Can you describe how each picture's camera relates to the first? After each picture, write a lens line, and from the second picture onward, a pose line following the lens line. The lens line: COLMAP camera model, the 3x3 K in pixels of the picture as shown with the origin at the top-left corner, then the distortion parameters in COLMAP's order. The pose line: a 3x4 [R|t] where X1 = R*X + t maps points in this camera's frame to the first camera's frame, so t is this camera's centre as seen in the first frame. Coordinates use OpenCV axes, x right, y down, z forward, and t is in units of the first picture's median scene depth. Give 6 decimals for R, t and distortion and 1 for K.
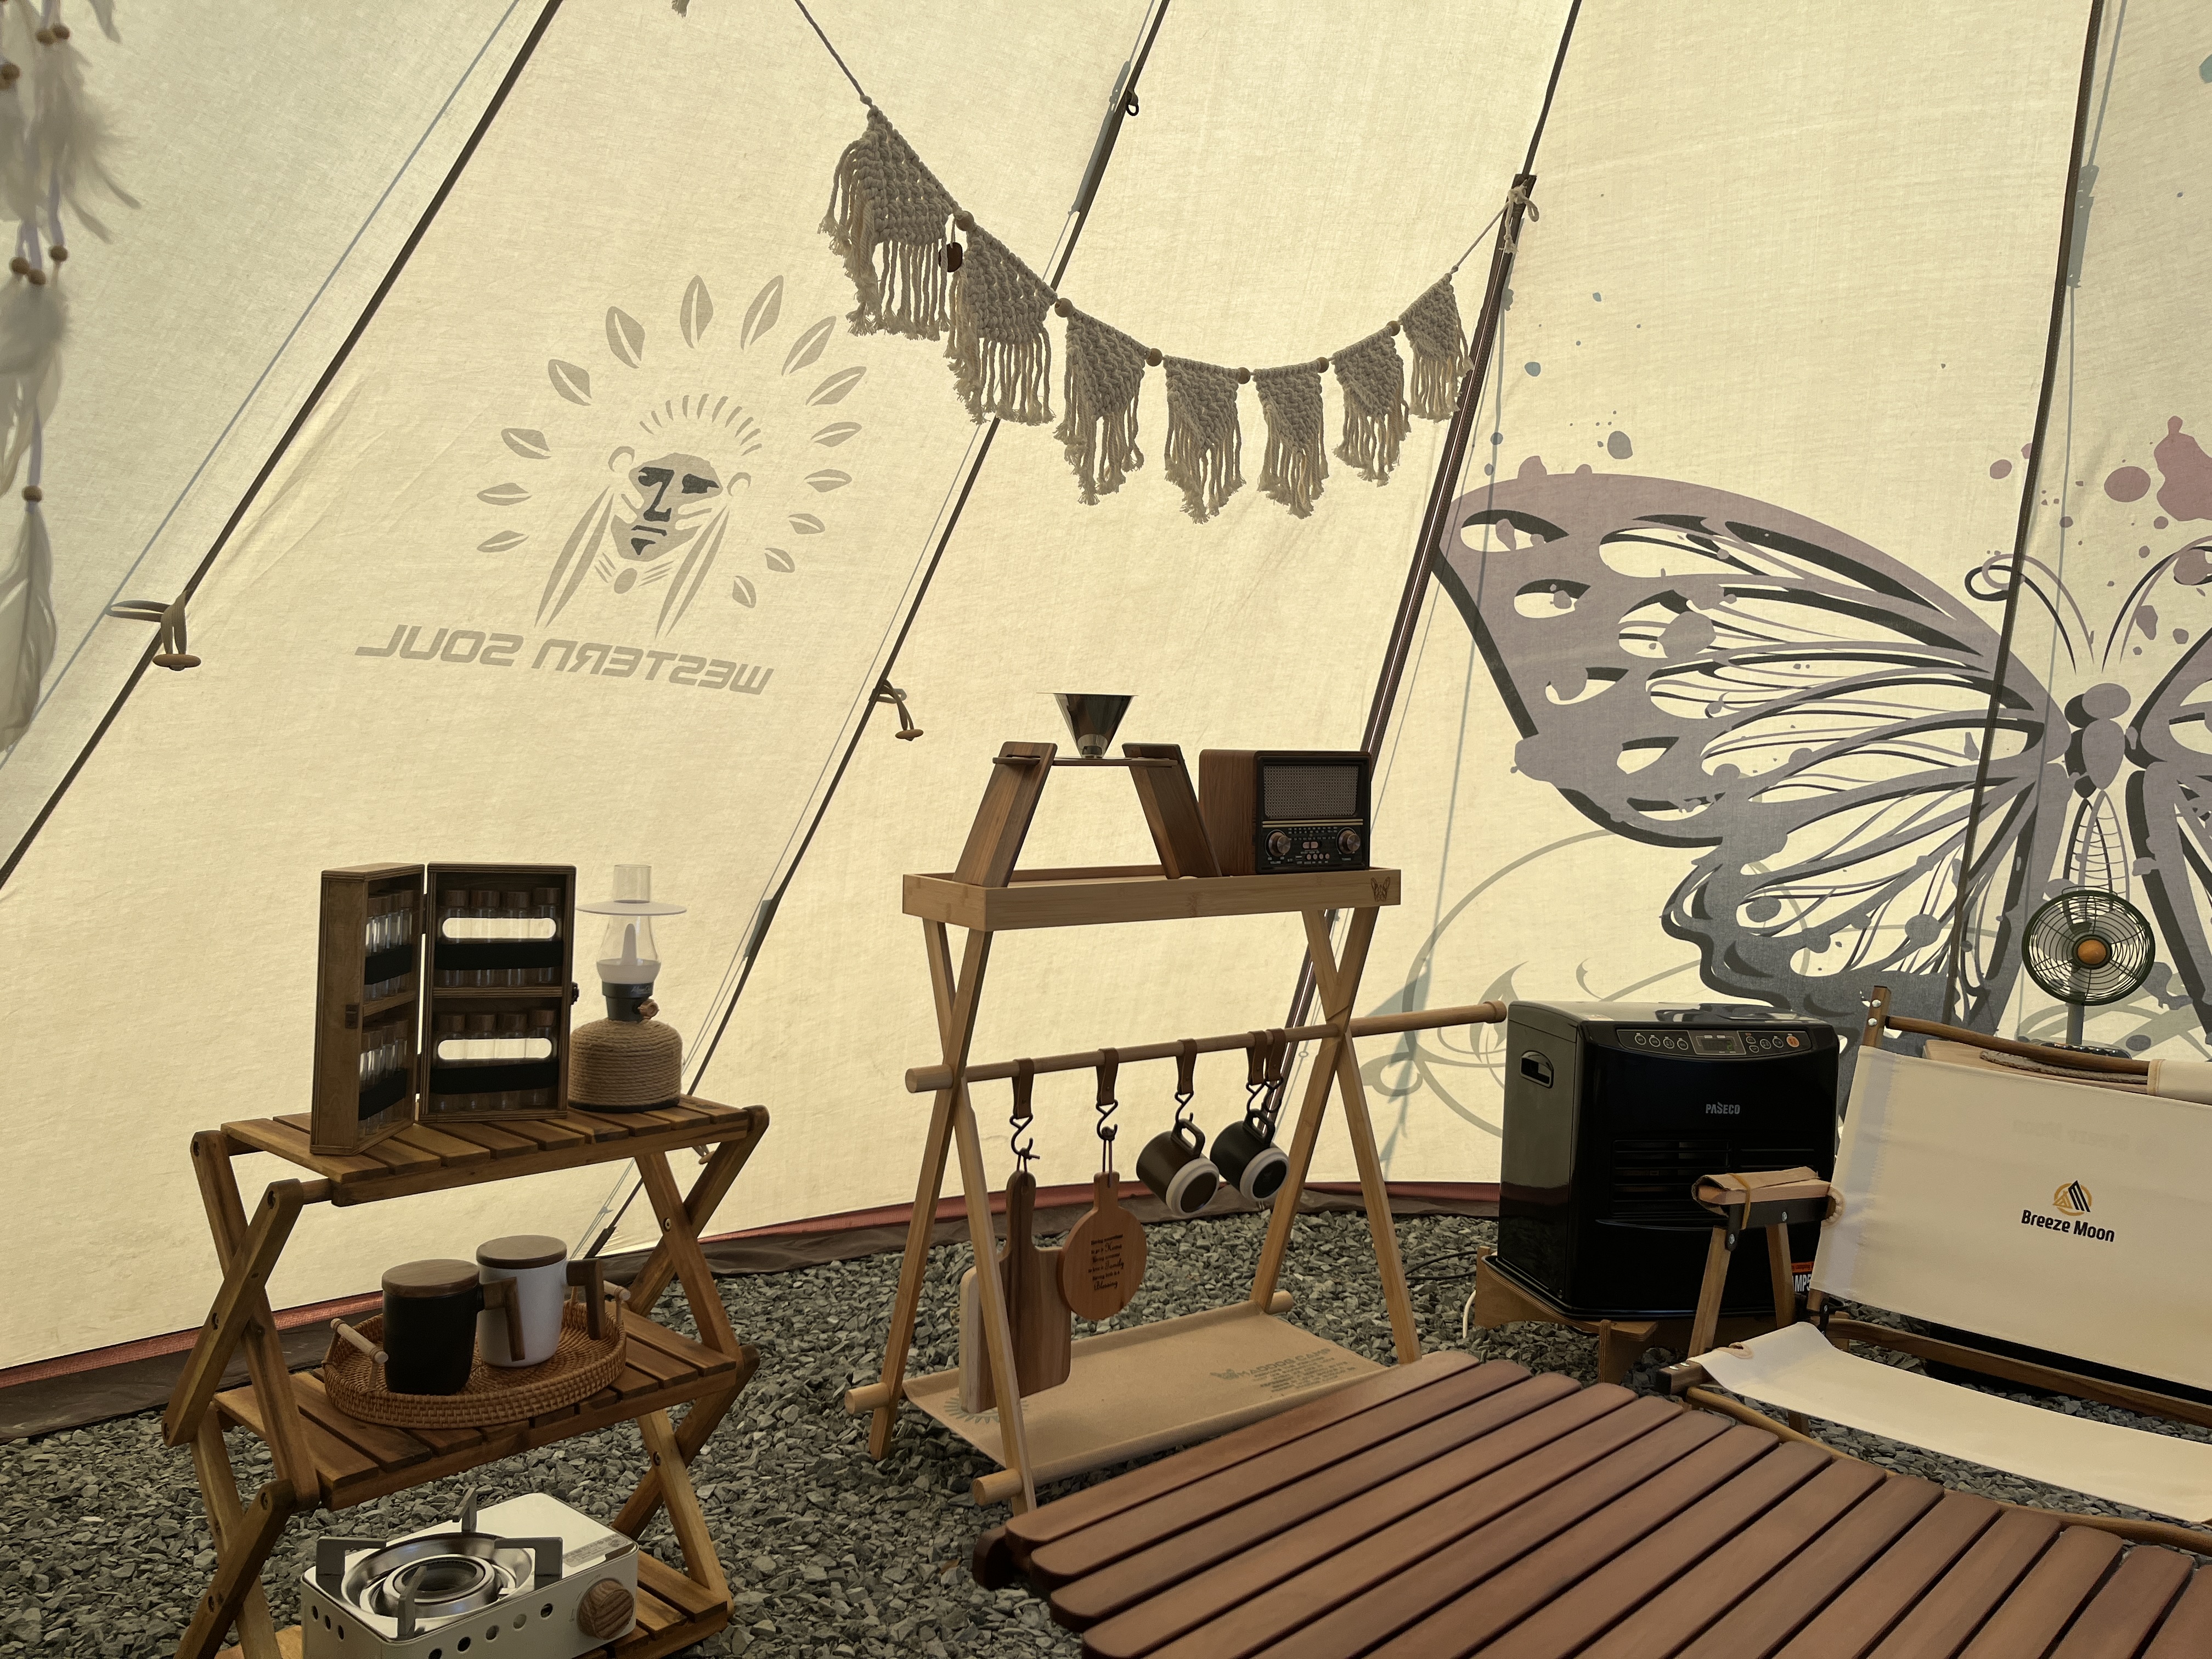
lens RADIAL K [[1696.5, 0, 1097.9], [0, 1696.5, 822.6], [0, 0, 1]] dist [0.060700, -0.082376]
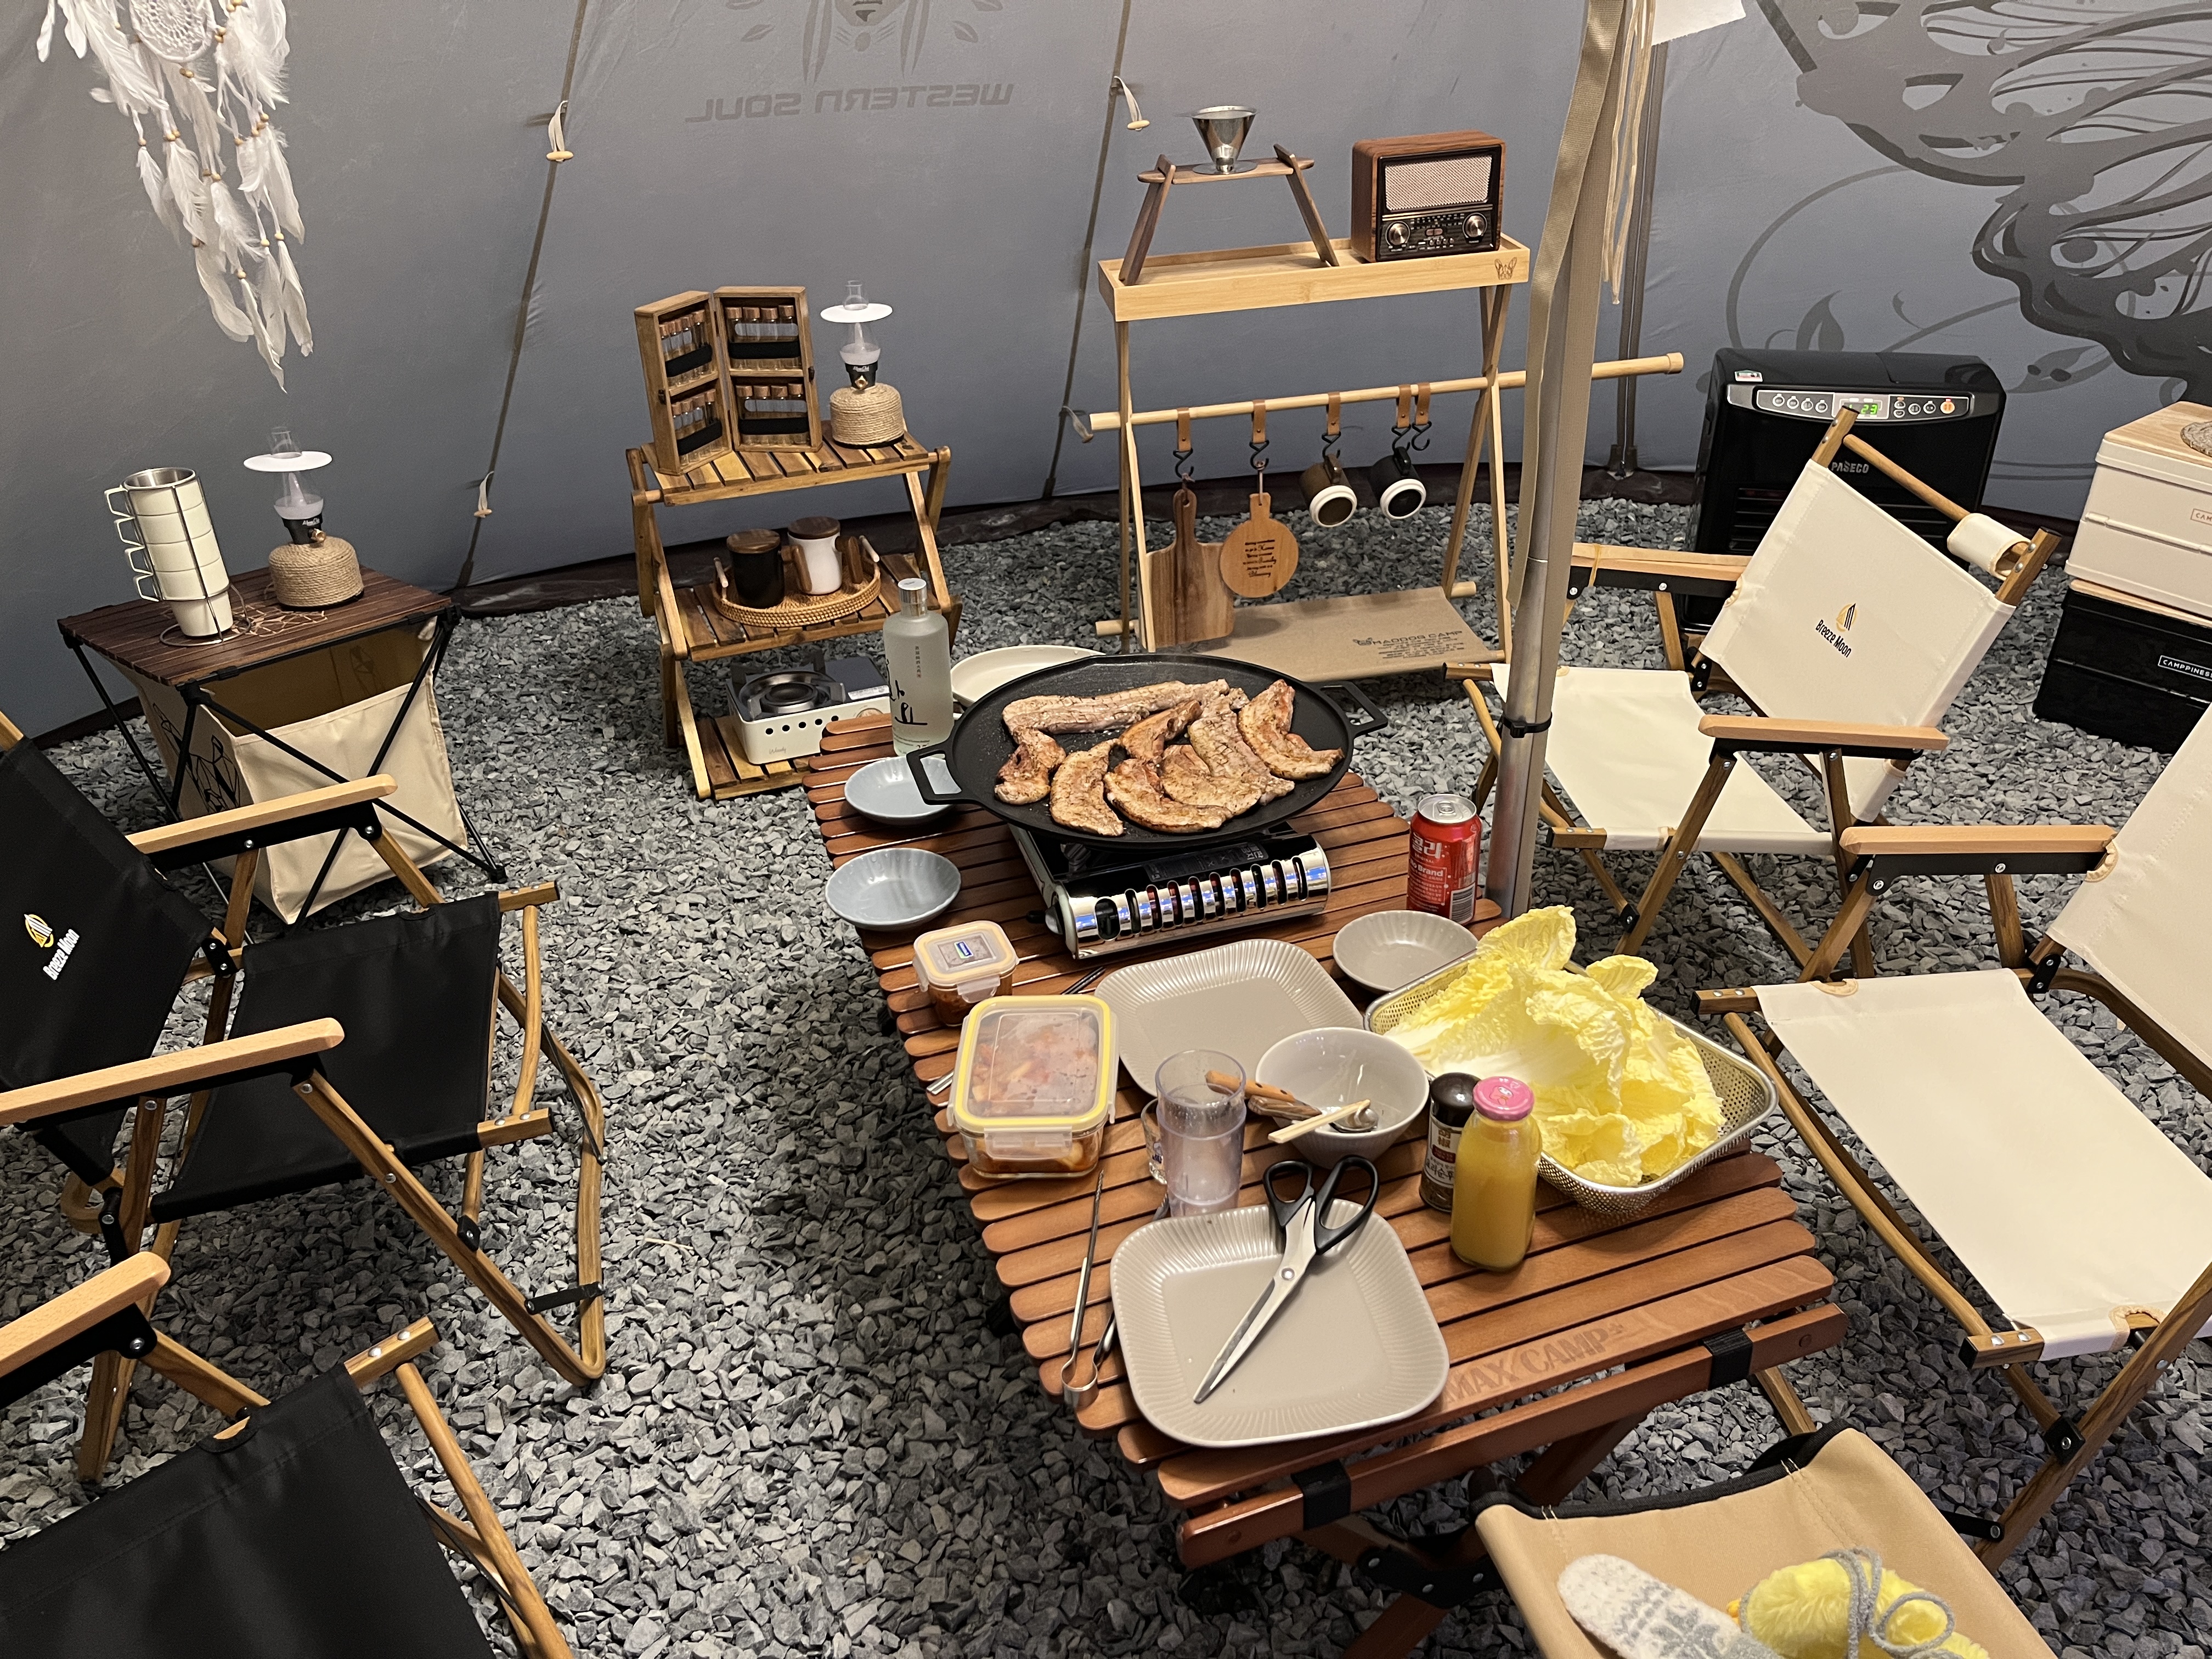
lens RADIAL K [[1696.5, 0, 1097.9], [0, 1696.5, 822.6], [0, 0, 1]] dist [0.060700, -0.082376]
pose [[0.891648, 0.166459, -0.421017, 0.381166], [0.043884, 0.893797, 0.446321, -0.125933], [0.450598, -0.416436, 0.789647, -0.168255]]
